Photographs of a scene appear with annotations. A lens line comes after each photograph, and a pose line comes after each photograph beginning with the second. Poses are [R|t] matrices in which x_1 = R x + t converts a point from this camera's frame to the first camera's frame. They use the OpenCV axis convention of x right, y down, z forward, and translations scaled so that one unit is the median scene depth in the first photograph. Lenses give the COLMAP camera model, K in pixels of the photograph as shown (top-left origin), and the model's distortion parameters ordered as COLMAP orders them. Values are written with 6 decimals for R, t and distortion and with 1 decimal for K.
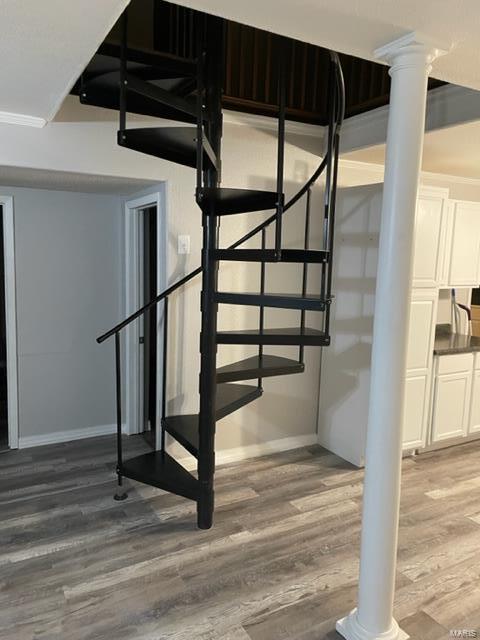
lens RADIAL K [[492.6, 0, 237.5], [0, 492.6, 311.1], [0, 0, 1]] dist [0.046141, -0.029762]
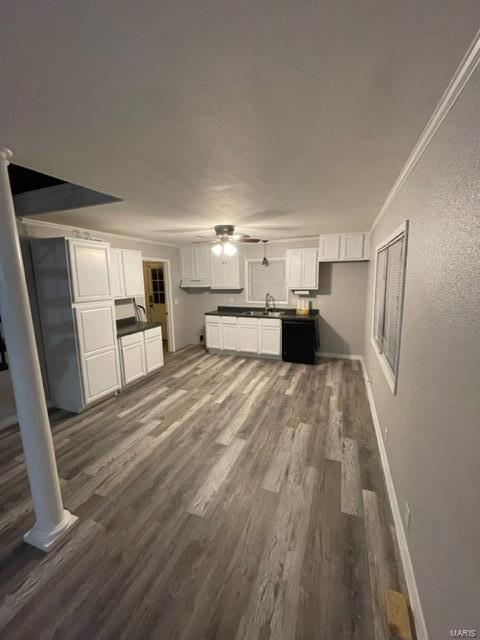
lens RADIAL K [[259.1, 0, 240.5], [0, 259.1, 318.4], [0, 0, 1]] dist [0.000438, 0.000133]
pose [[0.777807, -0.145100, 0.611524, 0.188057], [0.116501, 0.989409, 0.086584, -0.007191], [-0.617611, 0.003898, 0.786474, -0.005285]]
